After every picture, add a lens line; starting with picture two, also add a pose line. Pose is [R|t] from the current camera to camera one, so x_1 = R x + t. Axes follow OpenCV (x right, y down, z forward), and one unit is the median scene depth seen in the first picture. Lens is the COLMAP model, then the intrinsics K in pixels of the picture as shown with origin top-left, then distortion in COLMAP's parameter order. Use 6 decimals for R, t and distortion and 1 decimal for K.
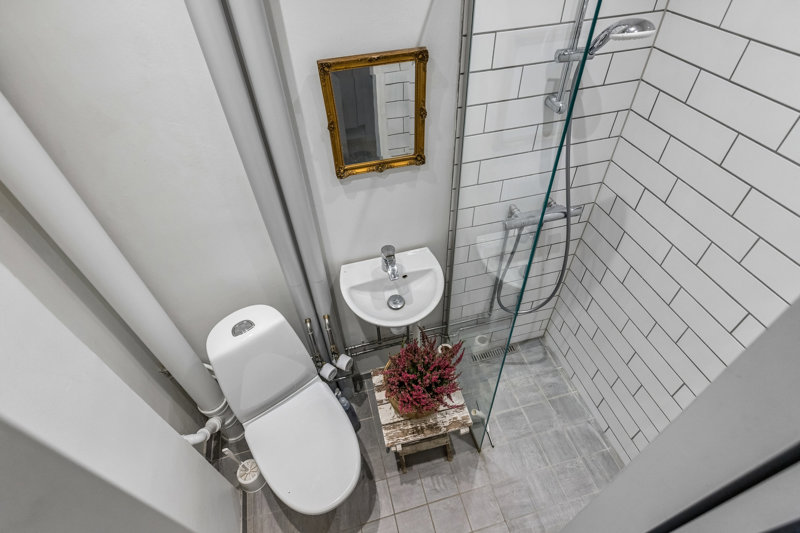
lens RADIAL K [[406.9, 0, 400.8], [0, 406.9, 267.1], [0, 0, 1]] dist [0.001512, 0.000209]
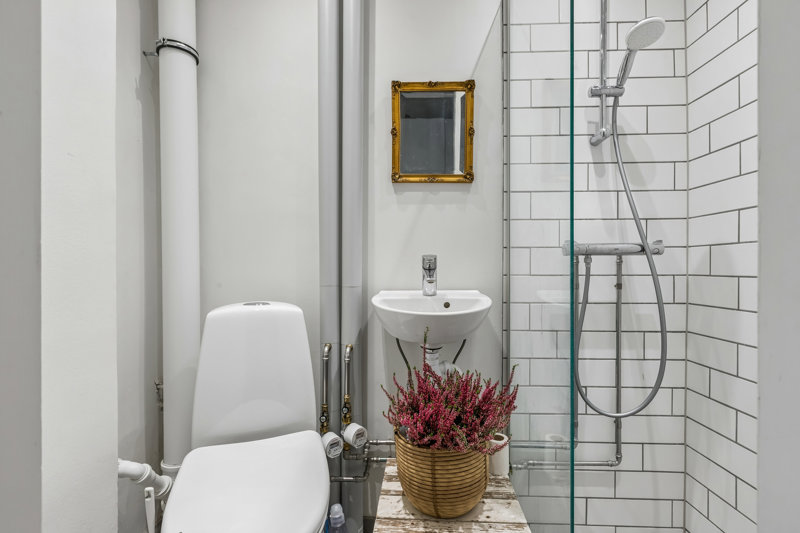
lens RADIAL K [[360.3, 0, 399.1], [0, 360.3, 267.6], [0, 0, 1]] dist [0.008714, -0.000746]
pose [[0.956662, 0.037051, -0.288832, 0.152939], [-0.230464, 0.702624, -0.673206, 0.587716], [0.177998, 0.710596, 0.680713, 0.466450]]
